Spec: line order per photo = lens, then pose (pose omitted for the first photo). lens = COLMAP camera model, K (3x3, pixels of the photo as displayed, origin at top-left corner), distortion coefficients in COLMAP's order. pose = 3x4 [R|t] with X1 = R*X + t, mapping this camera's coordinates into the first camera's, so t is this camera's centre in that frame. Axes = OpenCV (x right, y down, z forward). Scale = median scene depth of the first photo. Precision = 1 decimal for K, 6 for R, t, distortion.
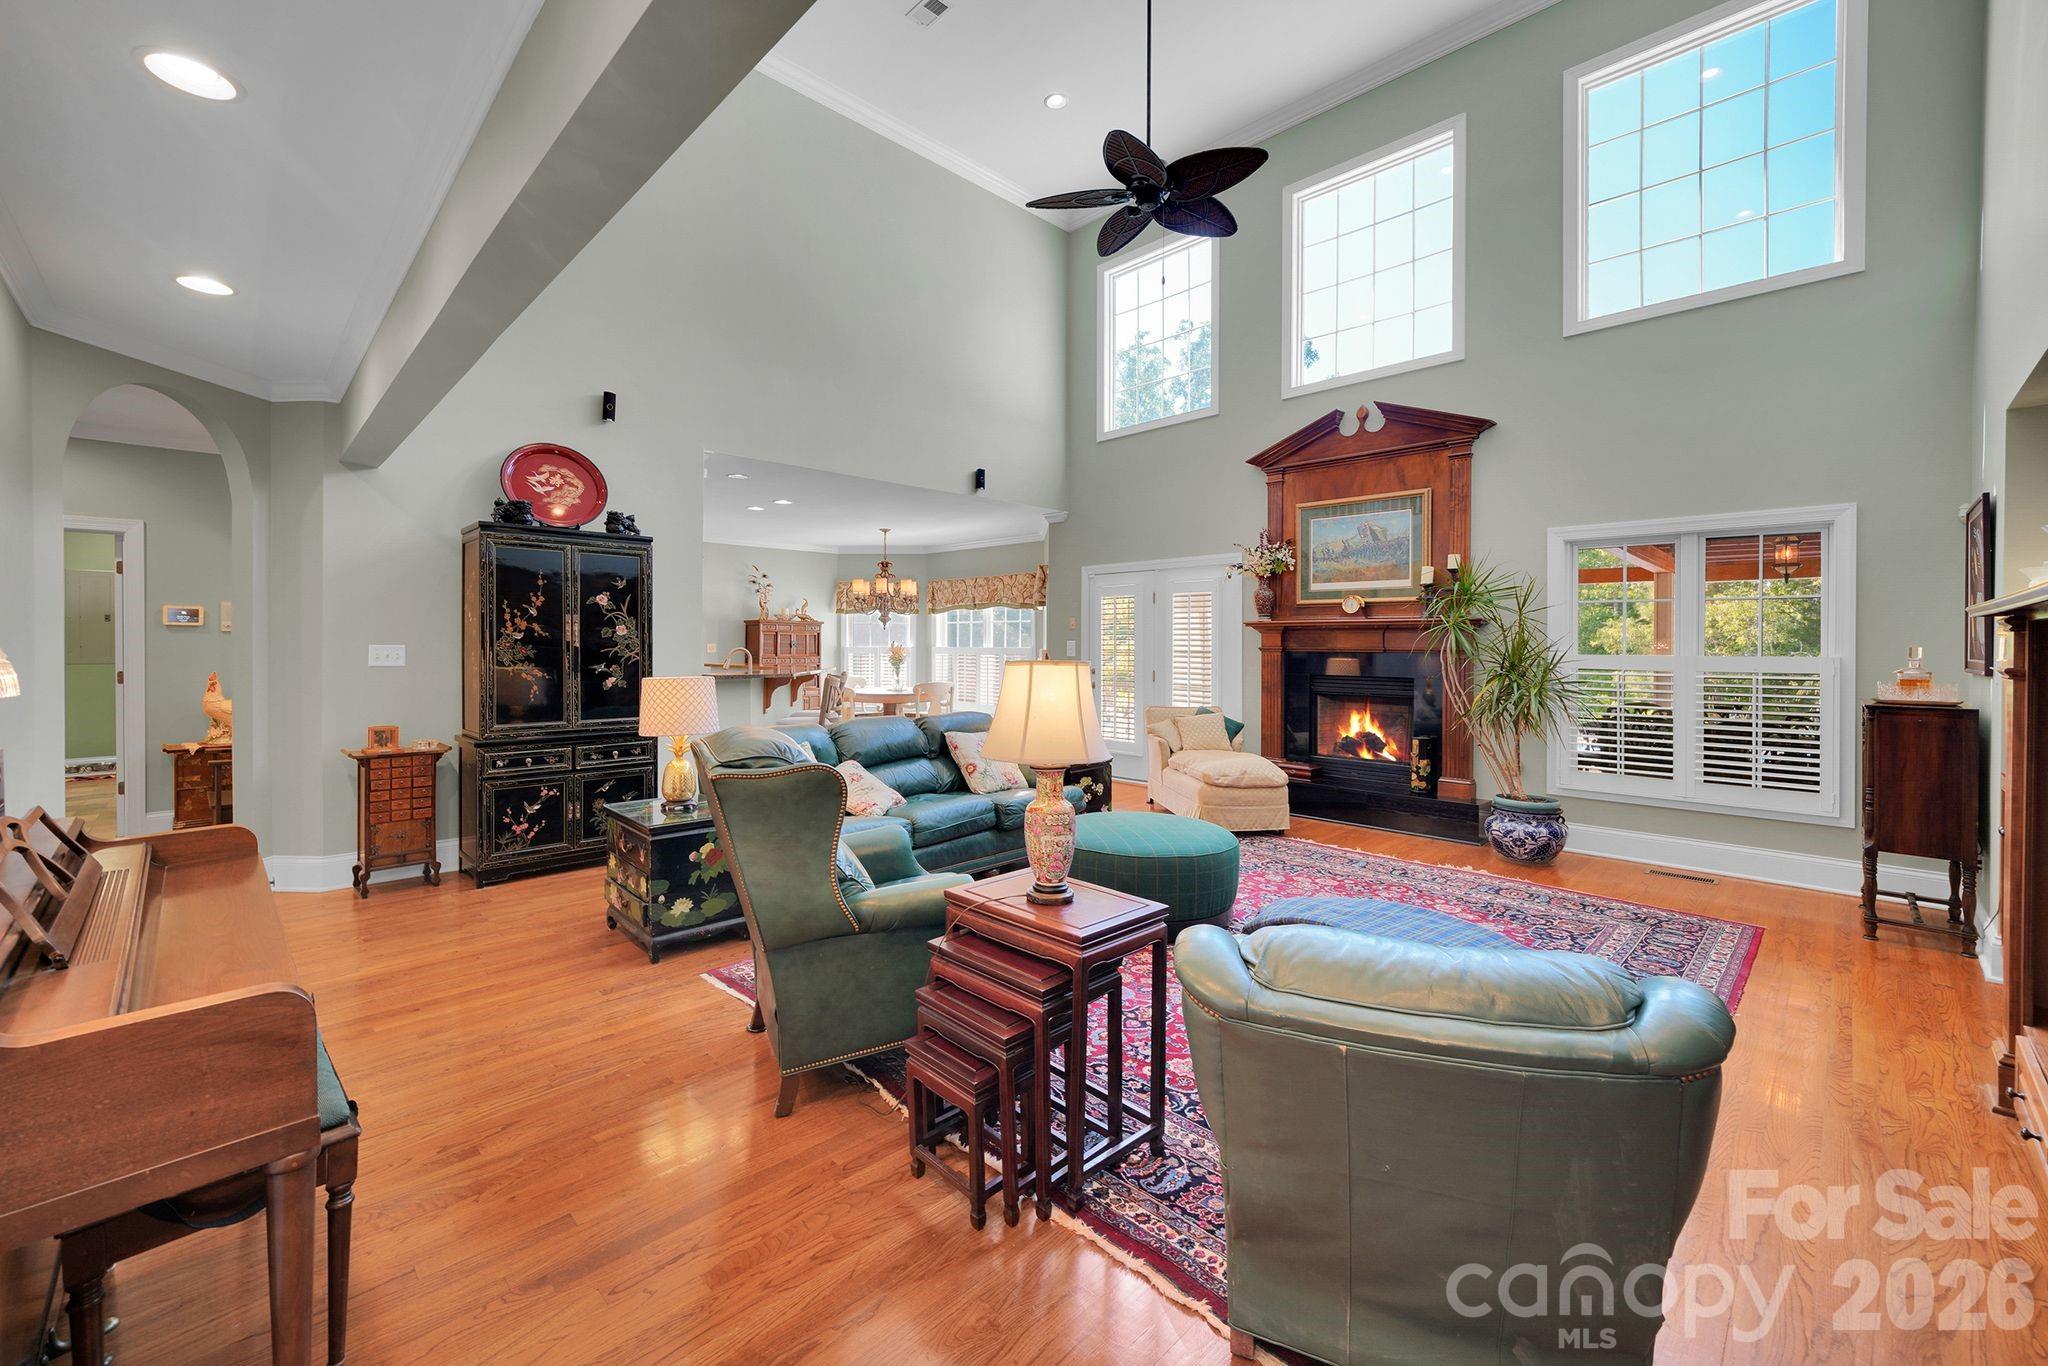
lens RADIAL K [[803.9, 0, 1007.2], [0, 803.9, 646.2], [0, 0, 1]] dist [-0.004033, 0.000554]
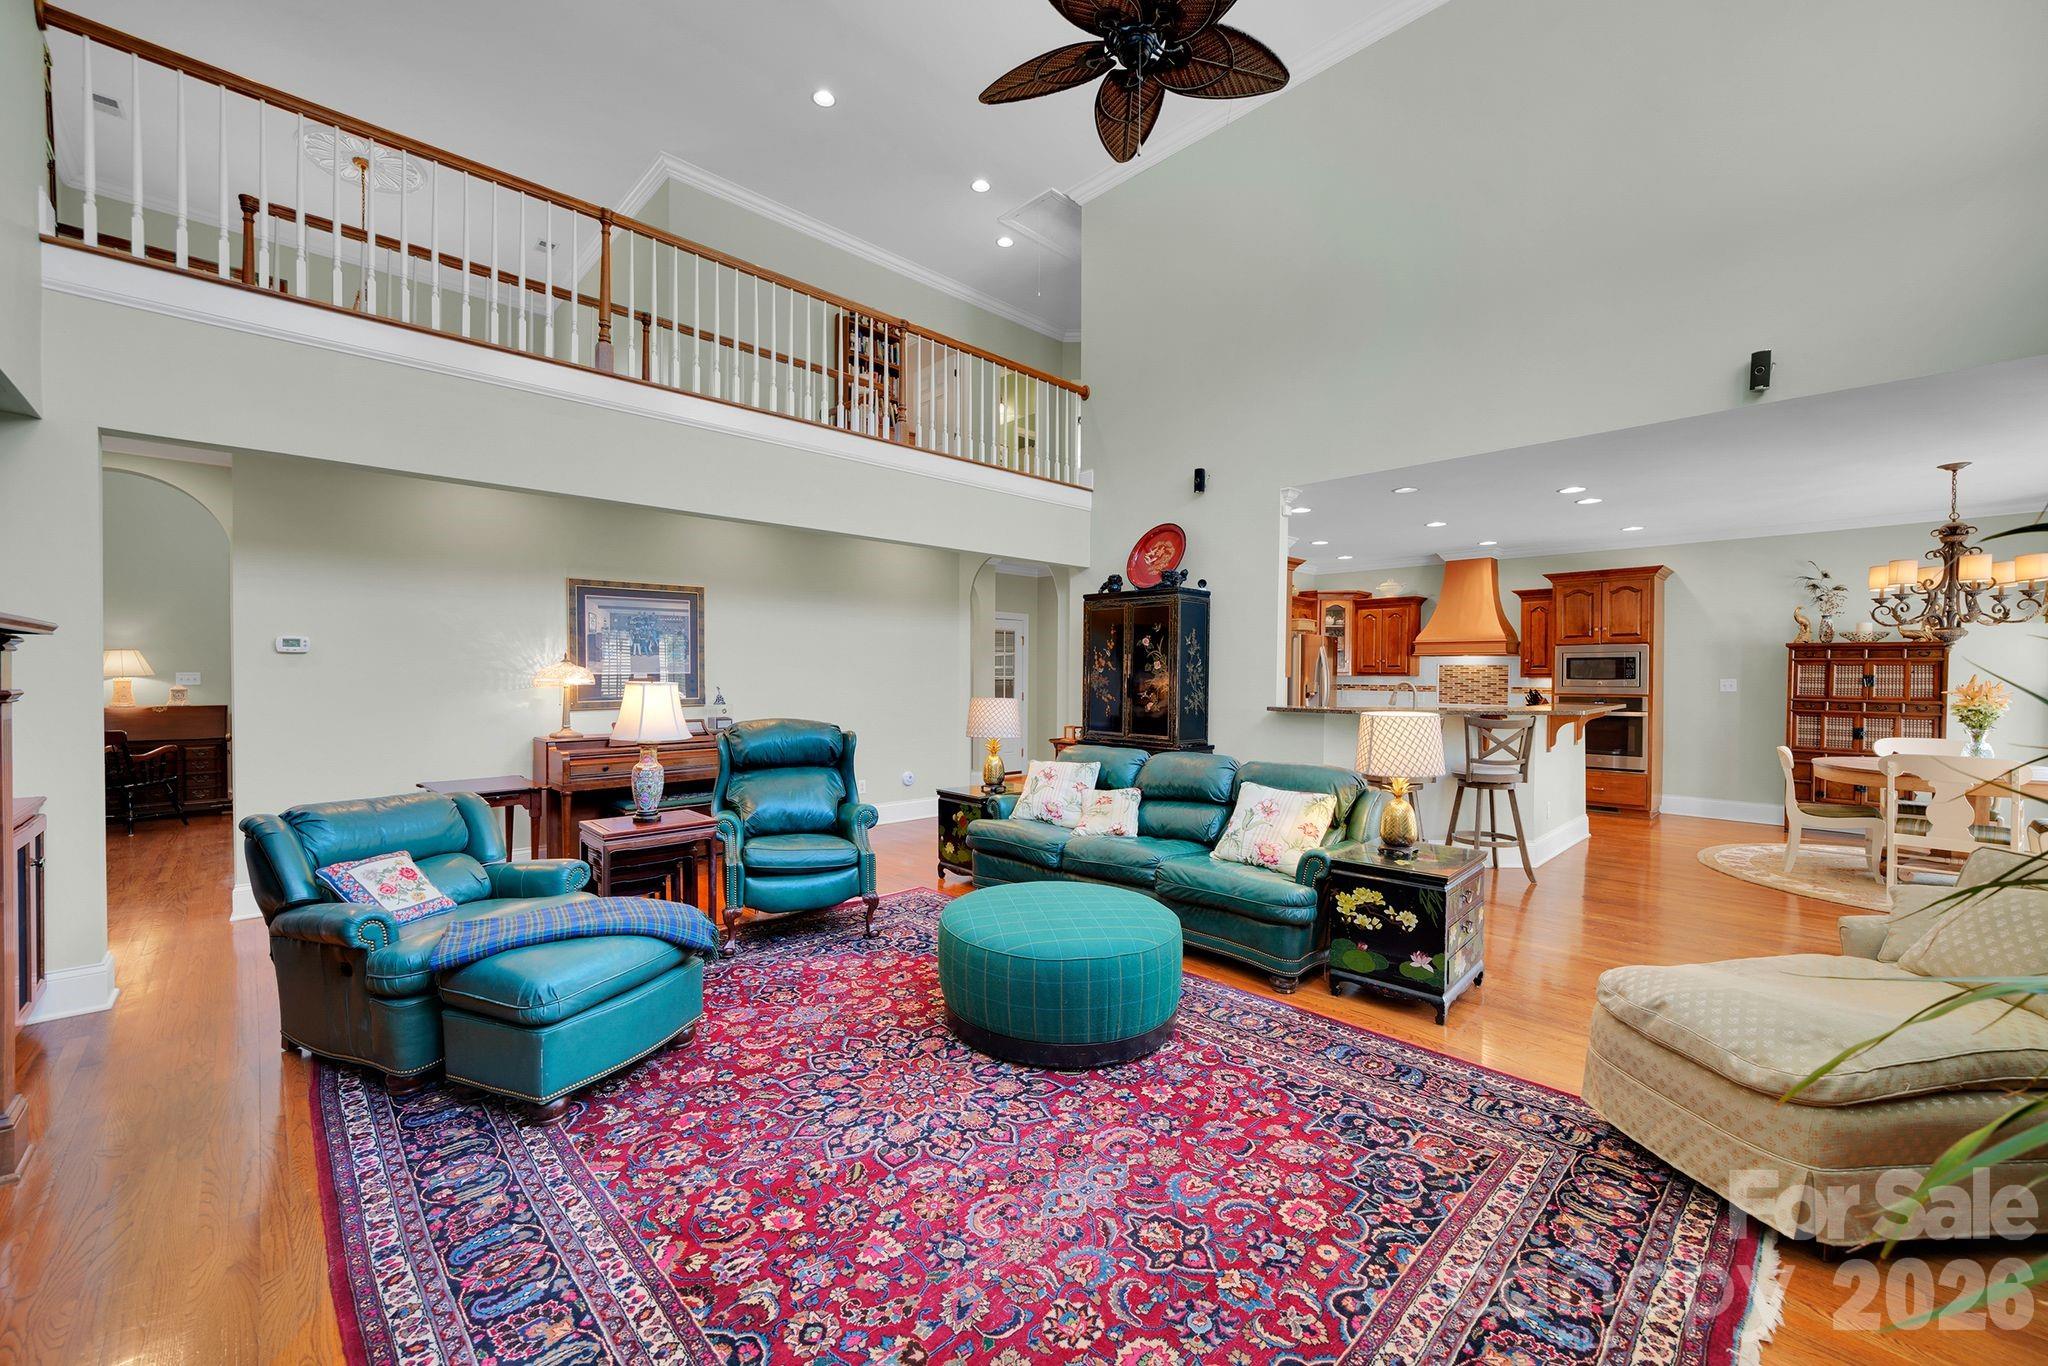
lens RADIAL K [[803.9, 0, 1004.2], [0, 803.9, 682.5], [0, 0, 1]] dist [-0.004033, 0.000554]
pose [[0.002086, 0.008780, -0.999959, 0.420390], [-0.007914, 0.999930, 0.008763, -0.001192], [0.999967, 0.007895, 0.002156, 0.413033]]
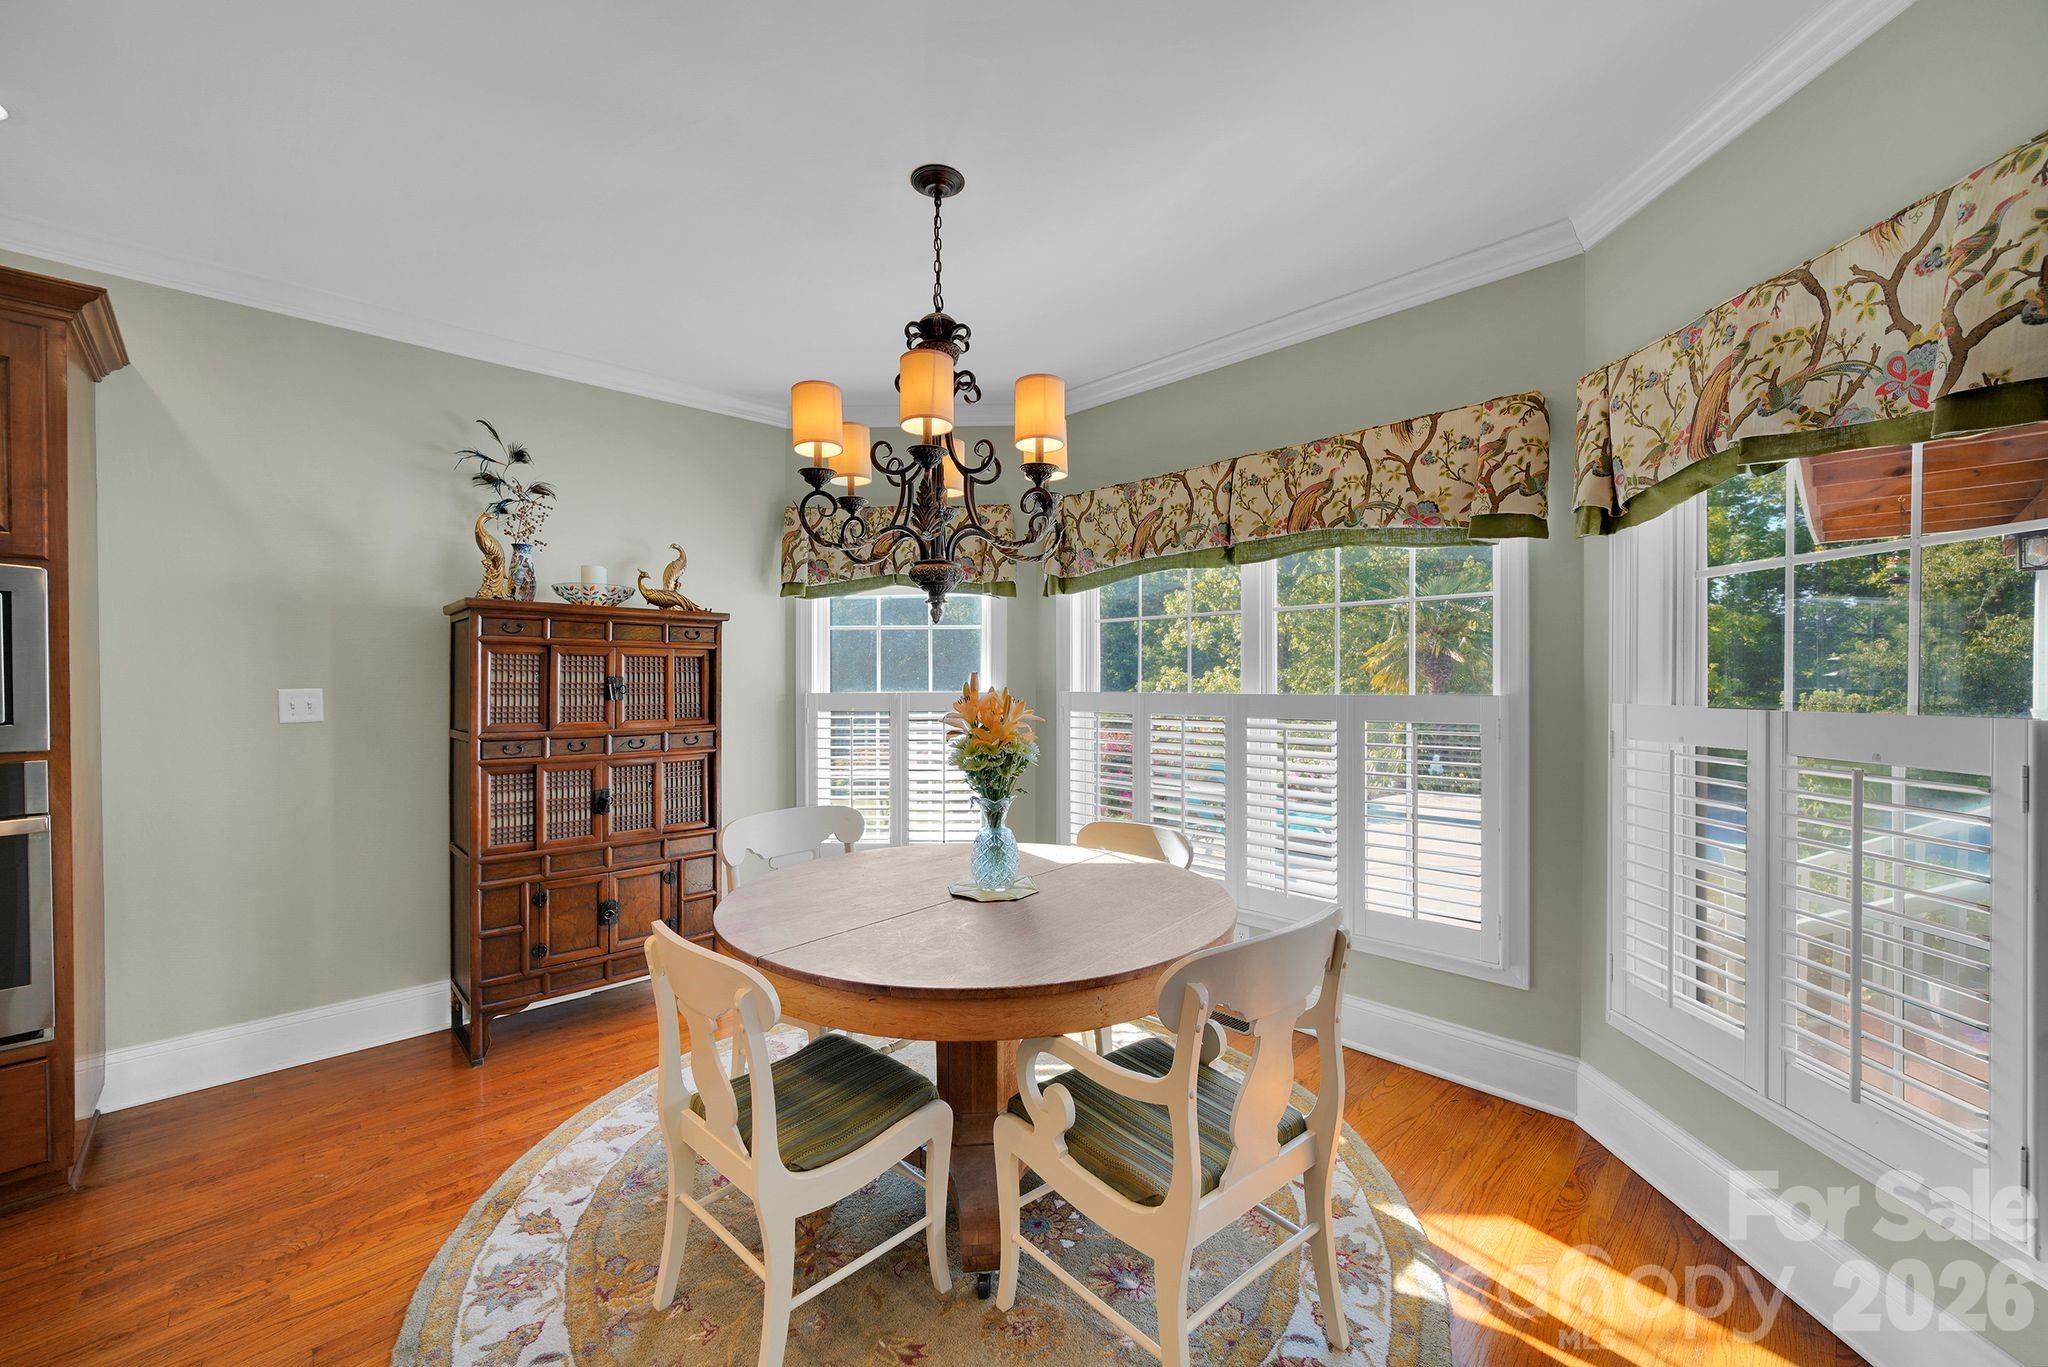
lens RADIAL K [[803.9, 0, 1008.1], [0, 803.9, 678.0], [0, 0, 1]] dist [-0.004033, 0.000554]
pose [[0.999952, -0.008844, -0.004114, -0.150634], [0.008834, 0.999958, -0.002432, -0.004462], [0.004135, 0.002396, 0.999989, 0.868125]]
